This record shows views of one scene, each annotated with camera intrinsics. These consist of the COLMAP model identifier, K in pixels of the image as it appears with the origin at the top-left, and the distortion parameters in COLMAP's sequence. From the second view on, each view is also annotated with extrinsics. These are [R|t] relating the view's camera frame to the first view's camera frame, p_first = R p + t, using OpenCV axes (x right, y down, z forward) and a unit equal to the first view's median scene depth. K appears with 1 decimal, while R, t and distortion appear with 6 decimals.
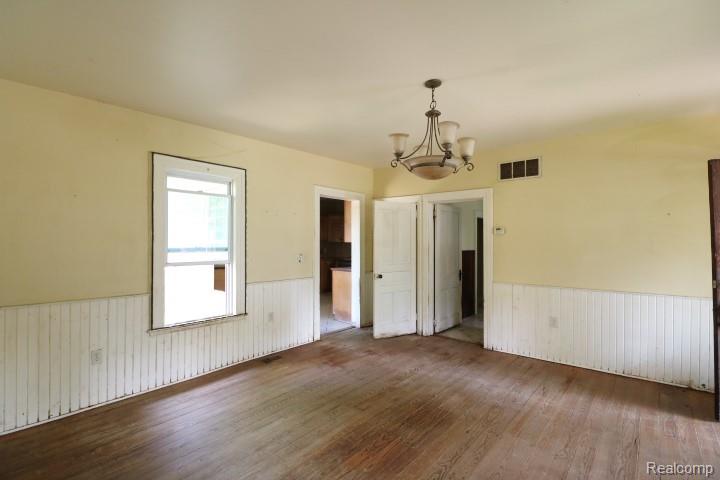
lens RADIAL K [[331.8, 0, 361.0], [0, 331.8, 236.5], [0, 0, 1]] dist [-0.001723, -0.011462]
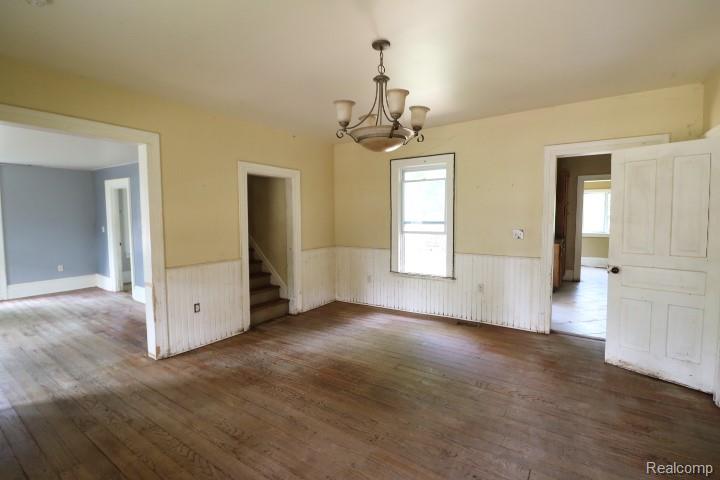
lens RADIAL K [[331.8, 0, 361.0], [0, 331.8, 236.5], [0, 0, 1]] dist [-0.001723, -0.011462]
pose [[0.112139, 0.057898, -0.992004, 0.879917], [0.026684, 0.997766, 0.061251, 0.006948], [0.993334, -0.033340, 0.110344, 0.634155]]
